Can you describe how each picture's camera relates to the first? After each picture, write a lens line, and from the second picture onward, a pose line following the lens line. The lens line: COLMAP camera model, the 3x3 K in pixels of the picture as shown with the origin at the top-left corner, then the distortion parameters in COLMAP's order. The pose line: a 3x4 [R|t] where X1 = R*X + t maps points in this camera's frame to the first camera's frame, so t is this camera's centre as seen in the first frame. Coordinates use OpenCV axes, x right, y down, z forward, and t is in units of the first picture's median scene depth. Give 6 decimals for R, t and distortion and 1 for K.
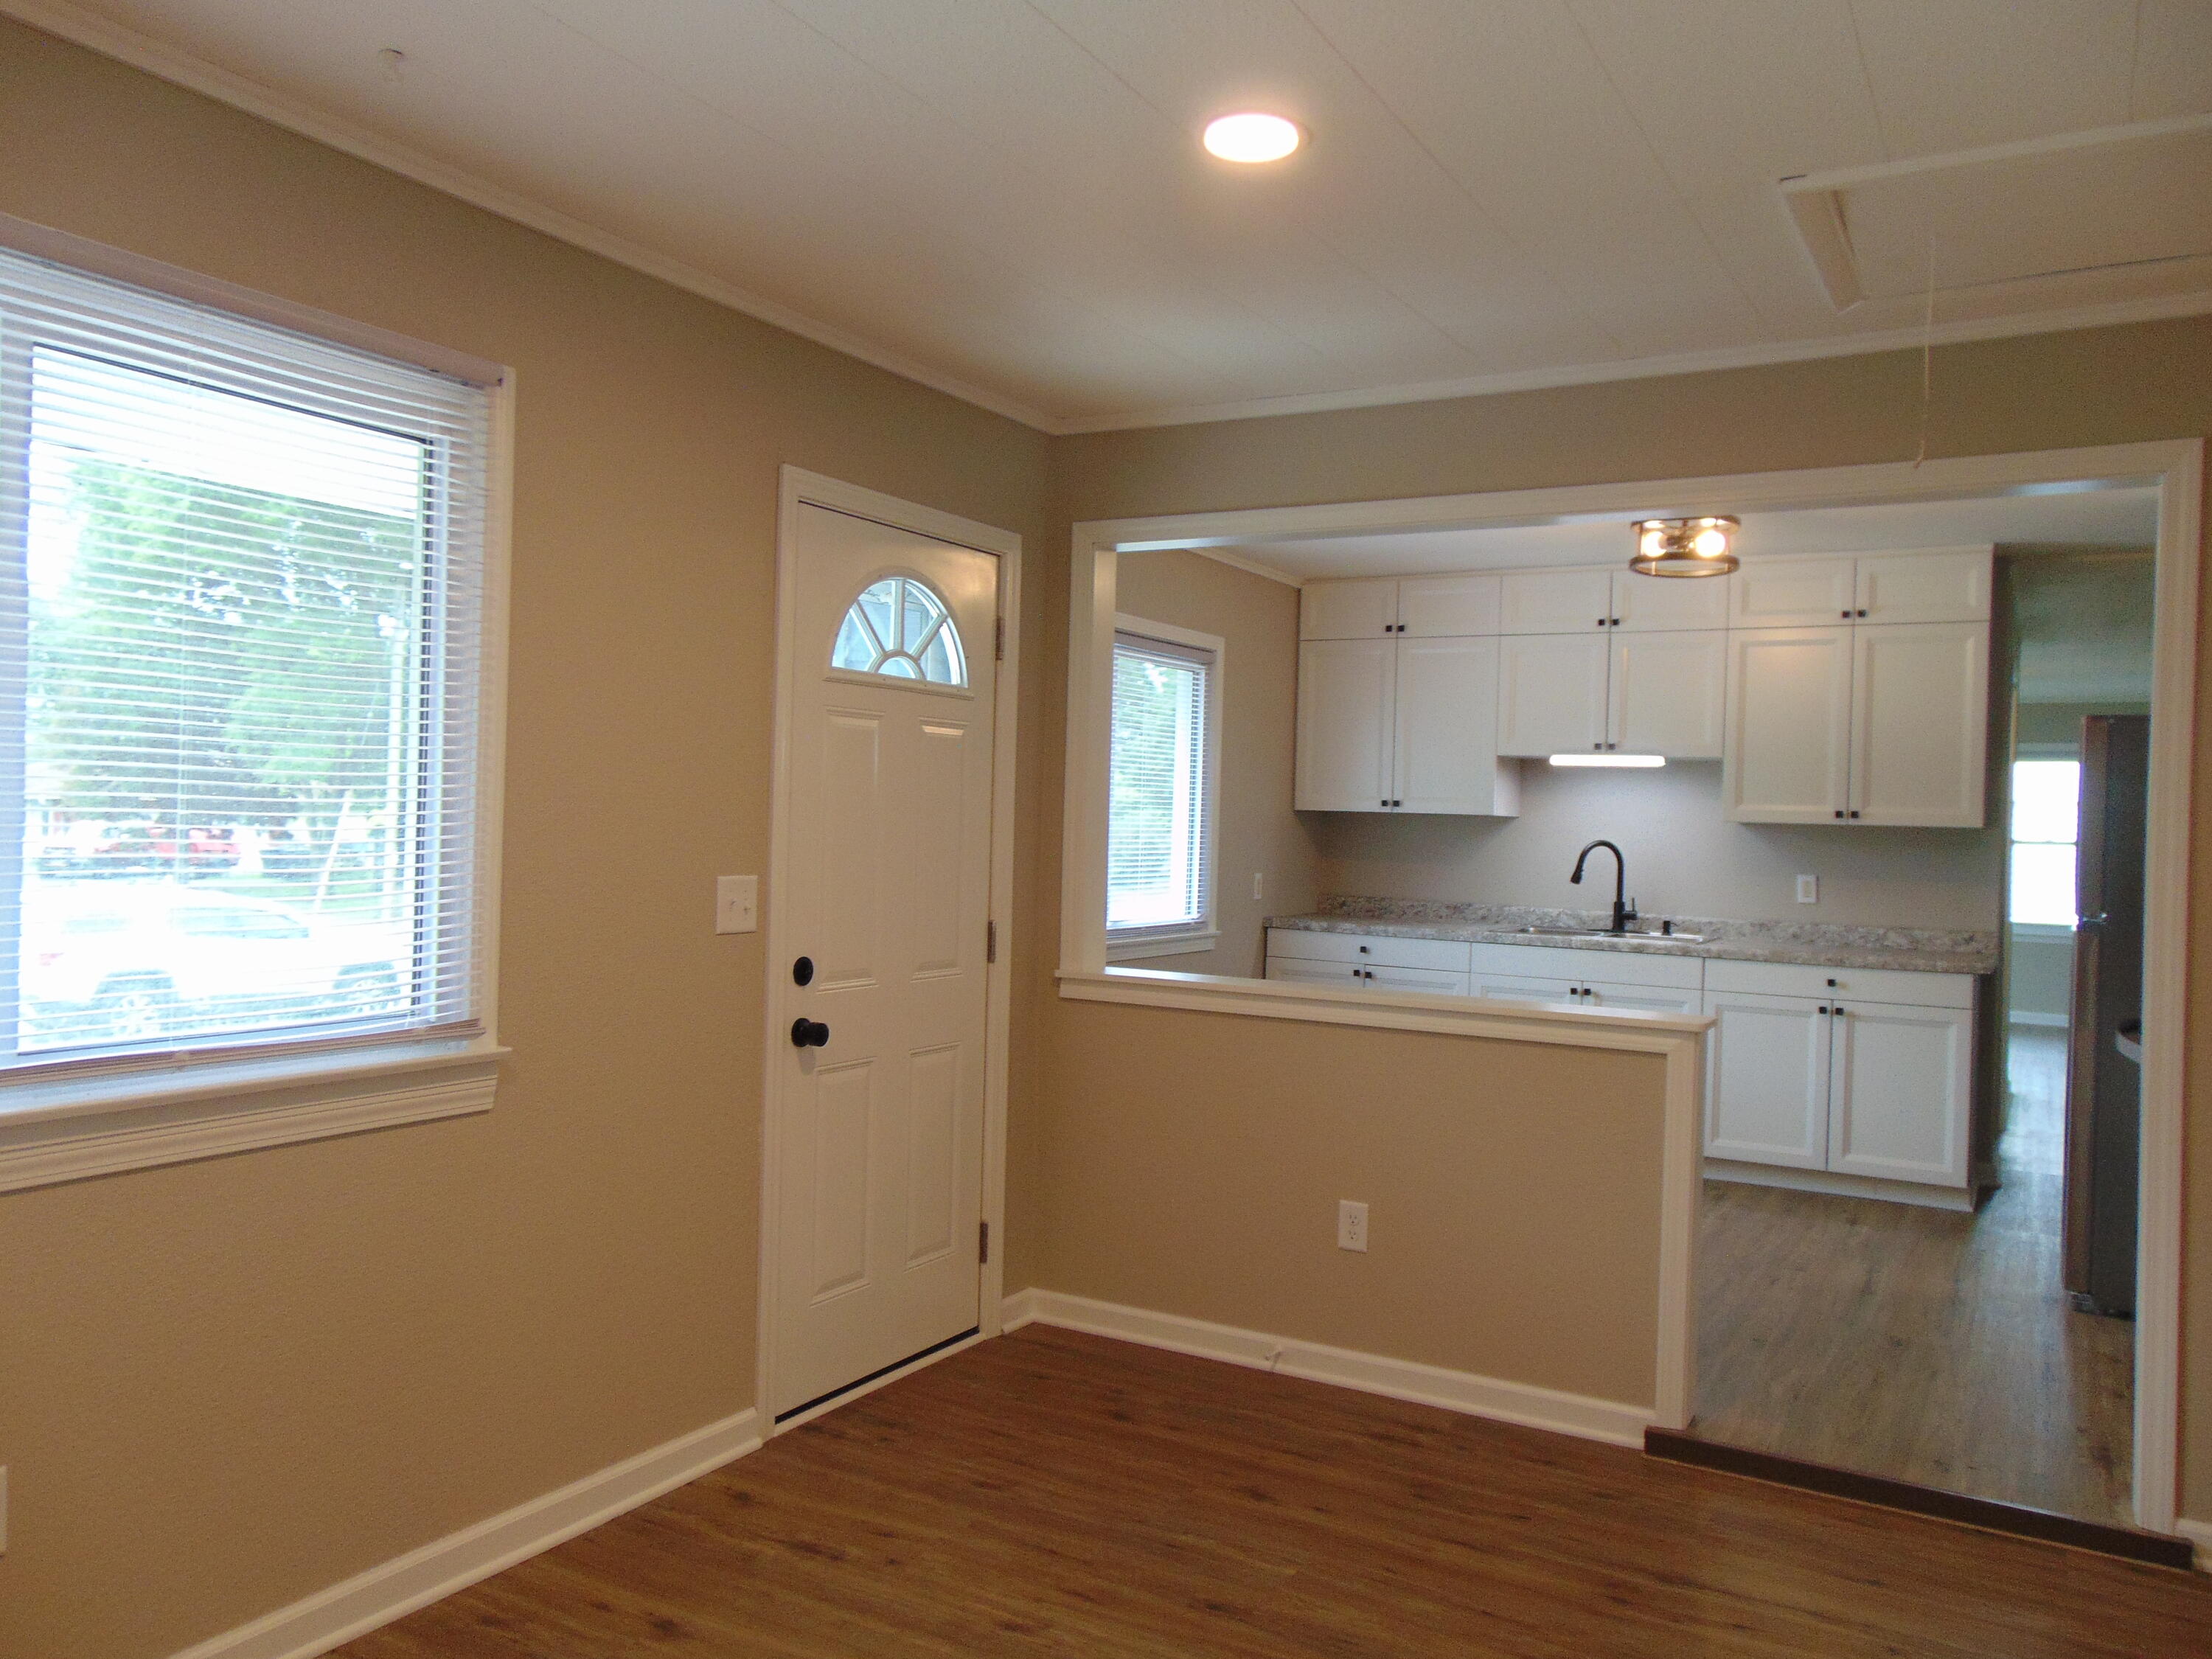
lens RADIAL K [[1651.6, 0, 1105.8], [0, 1651.6, 824.6], [0, 0, 1]] dist [-0.037482, 0.078392]
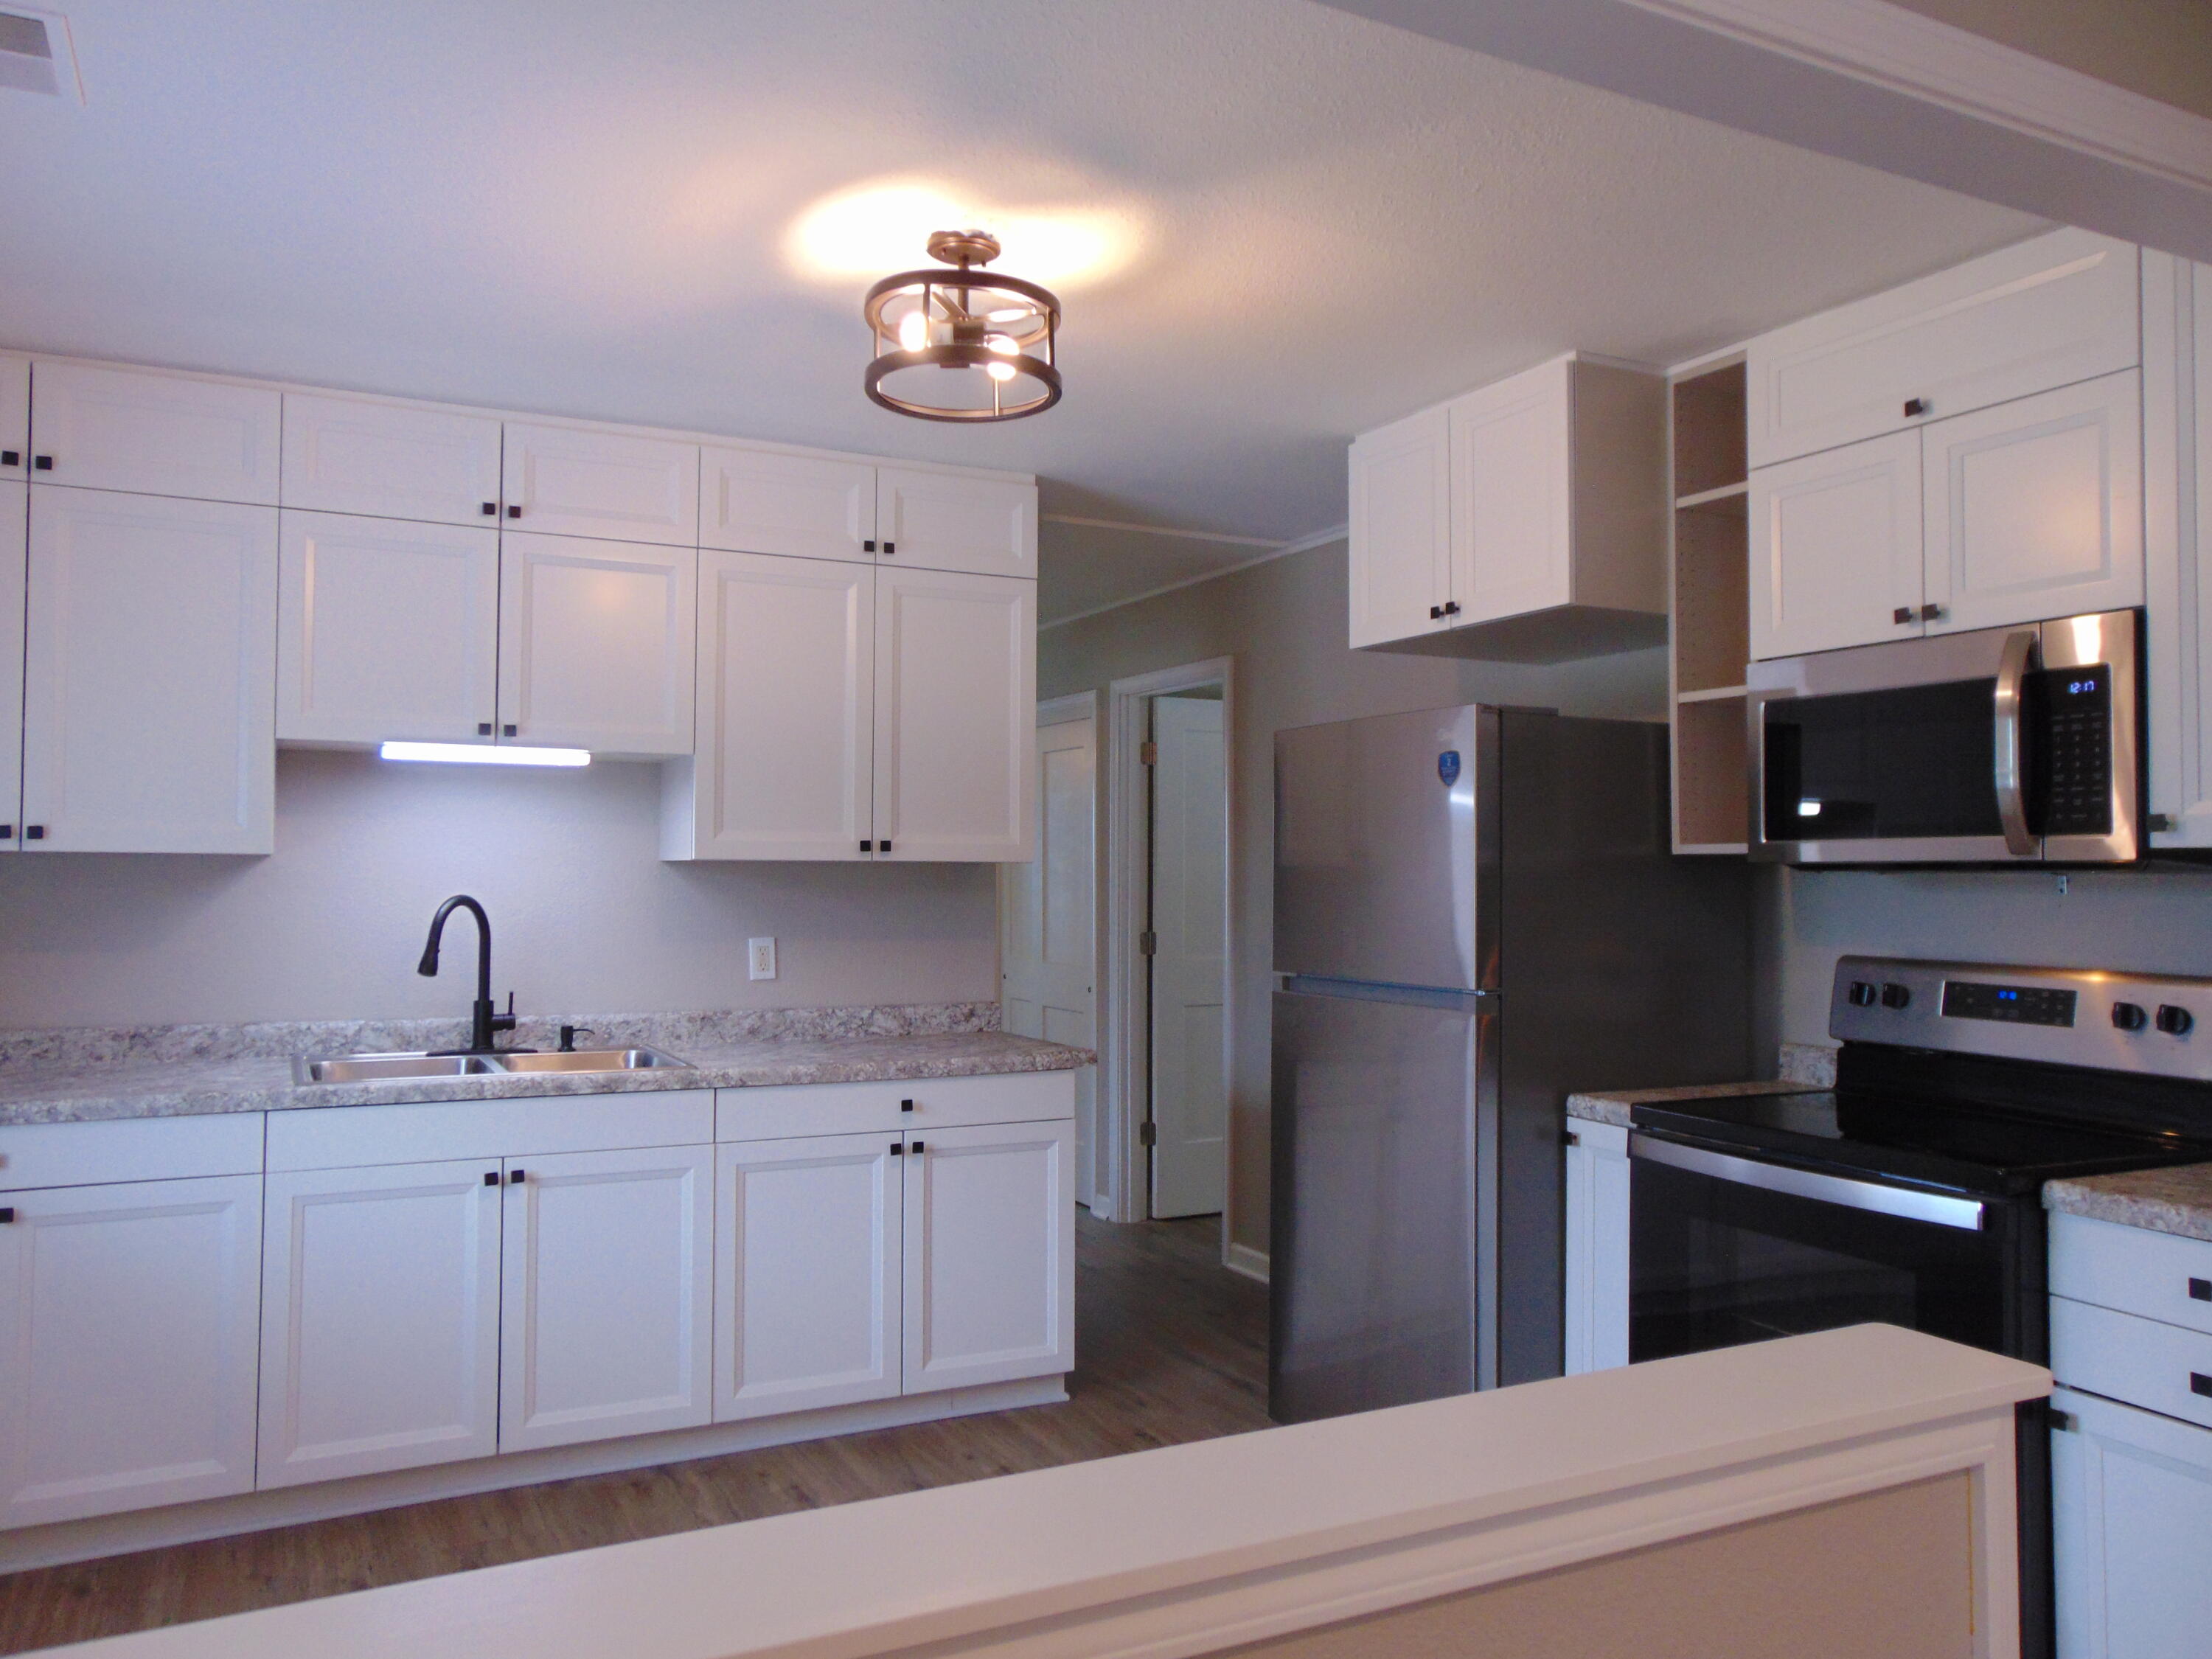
lens RADIAL K [[1651.6, 0, 1099.3], [0, 1651.6, 826.3], [0, 0, 1]] dist [-0.037482, 0.078392]
pose [[0.541416, -0.000967, 0.840754, -0.058966], [0.013670, 0.999877, -0.007653, -0.007204], [-0.840643, 0.015636, 0.541363, 0.523975]]
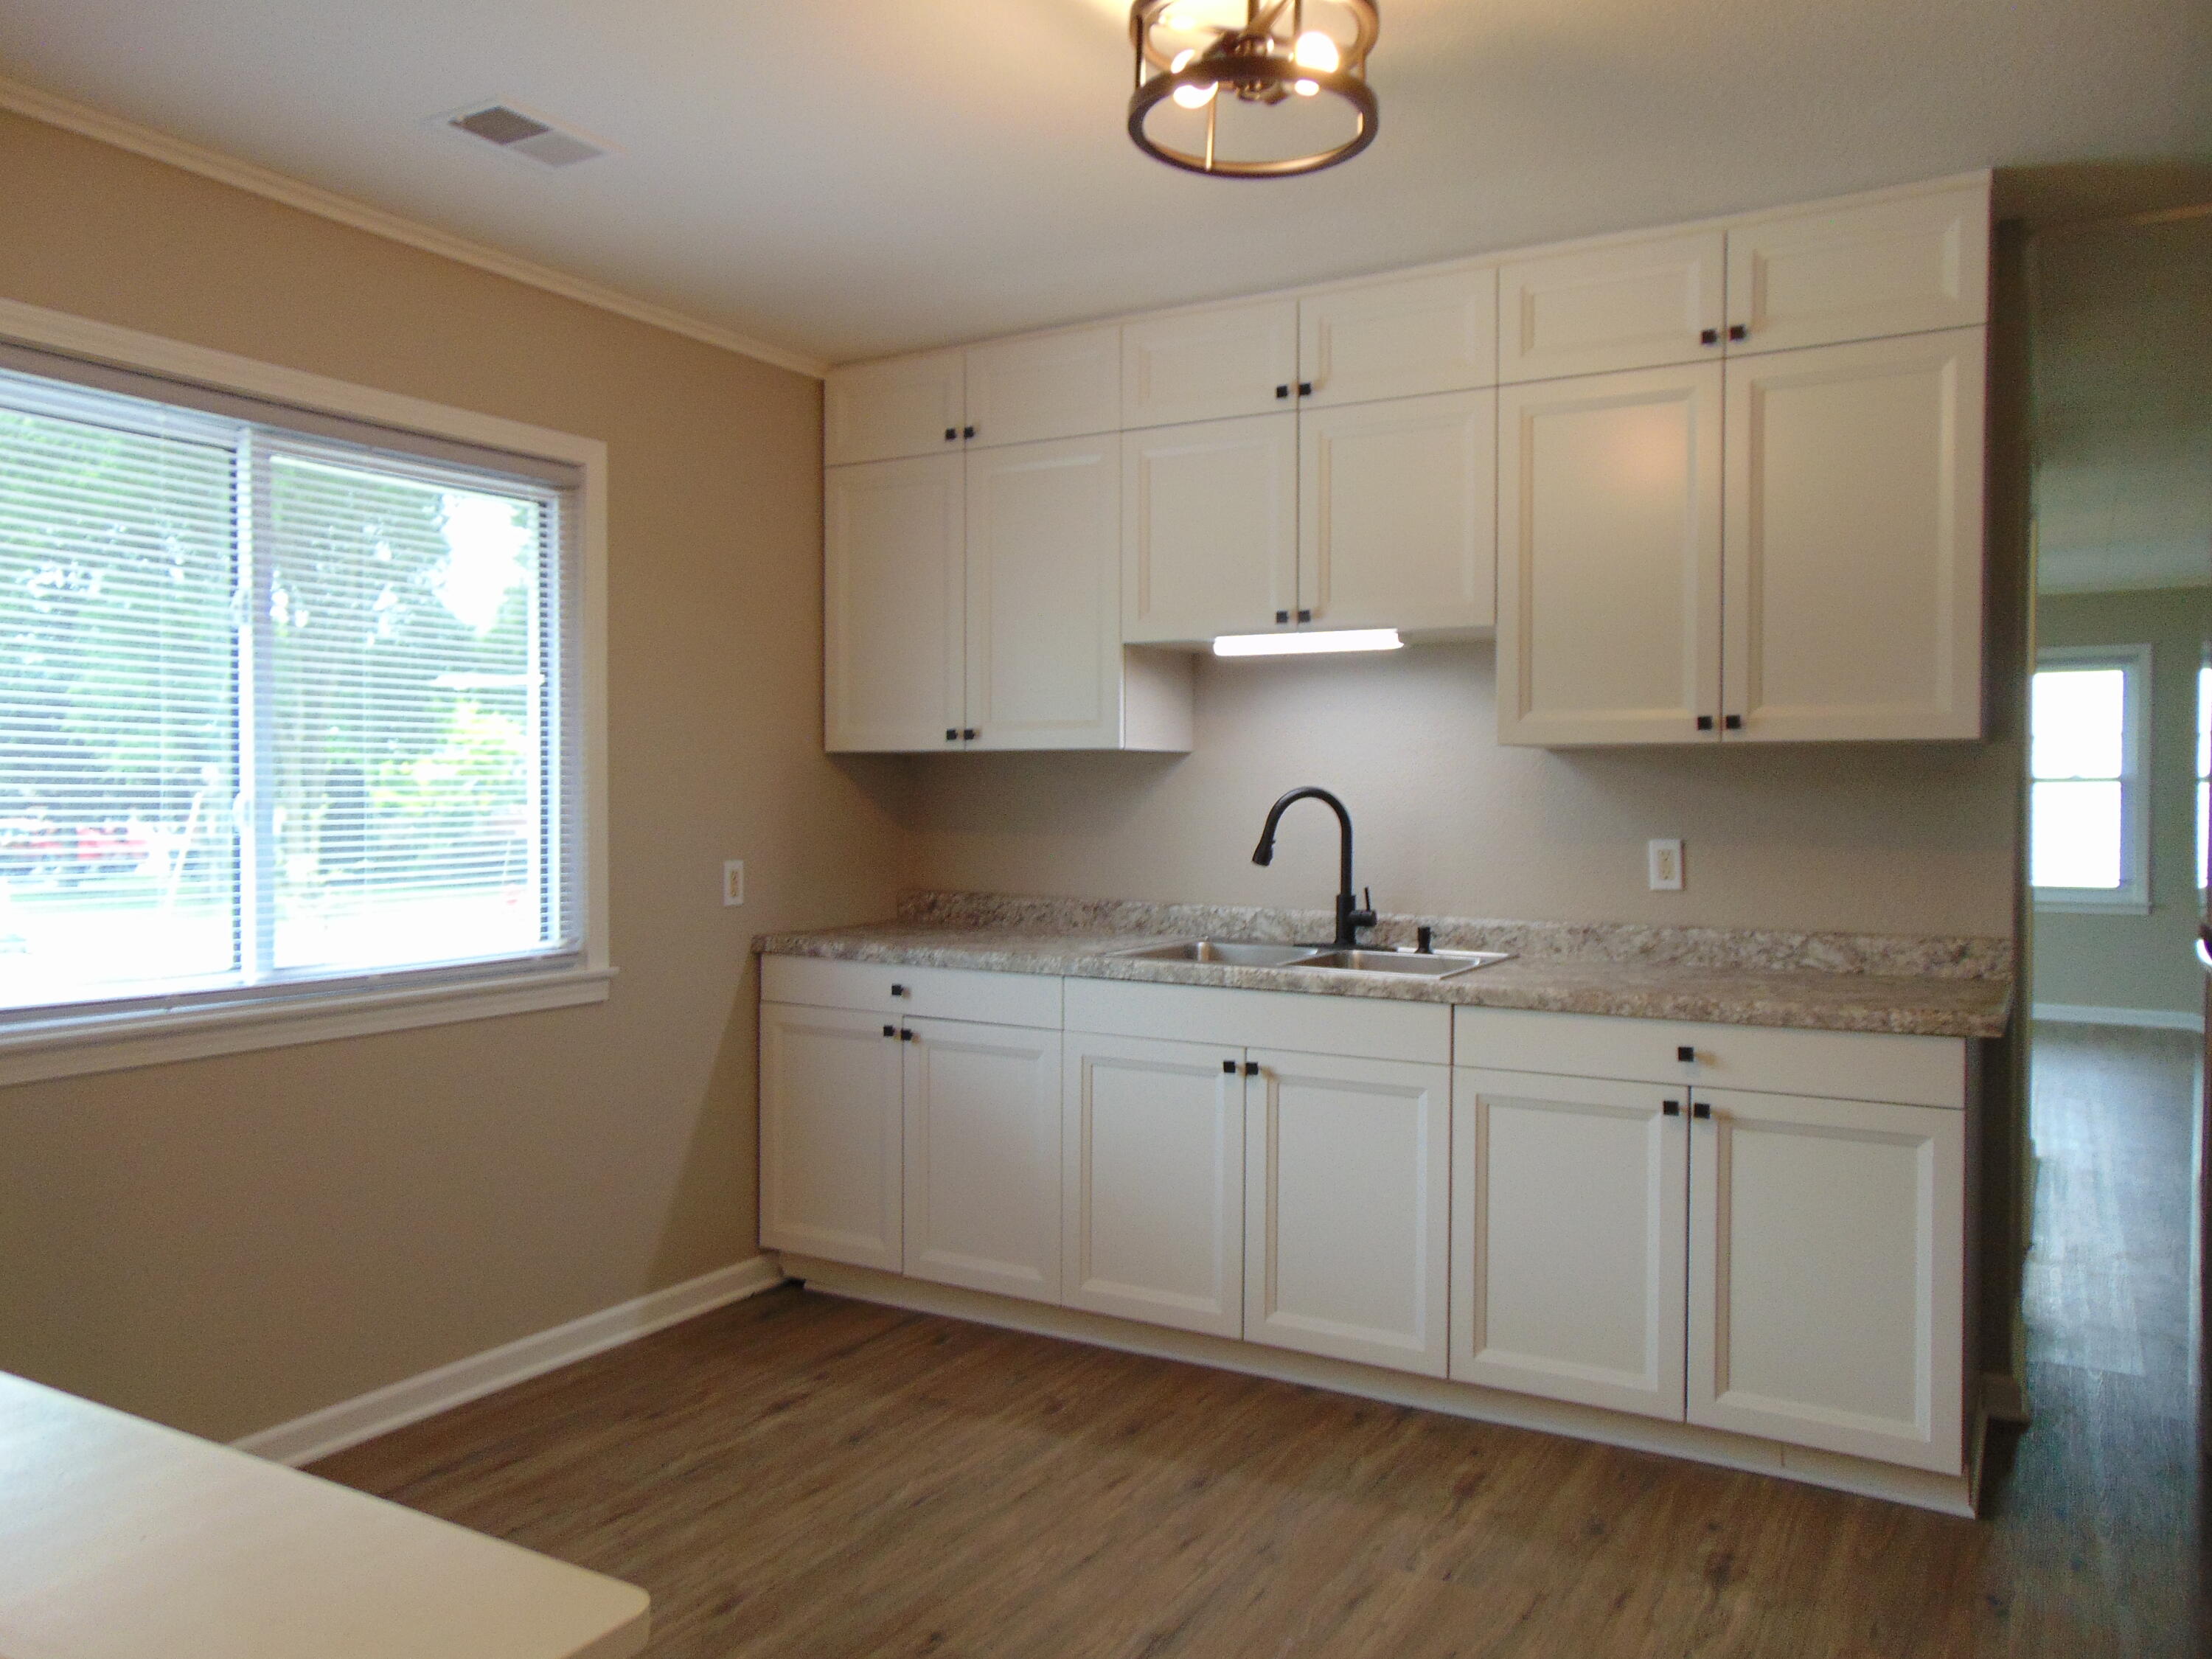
lens RADIAL K [[1651.6, 0, 1105.3], [0, 1651.6, 822.5], [0, 0, 1]] dist [-0.037482, 0.078392]
pose [[0.999617, -0.027200, -0.005127, 0.241393], [0.027273, 0.999519, 0.014796, 0.011677], [0.004723, -0.014930, 0.999877, 0.446637]]
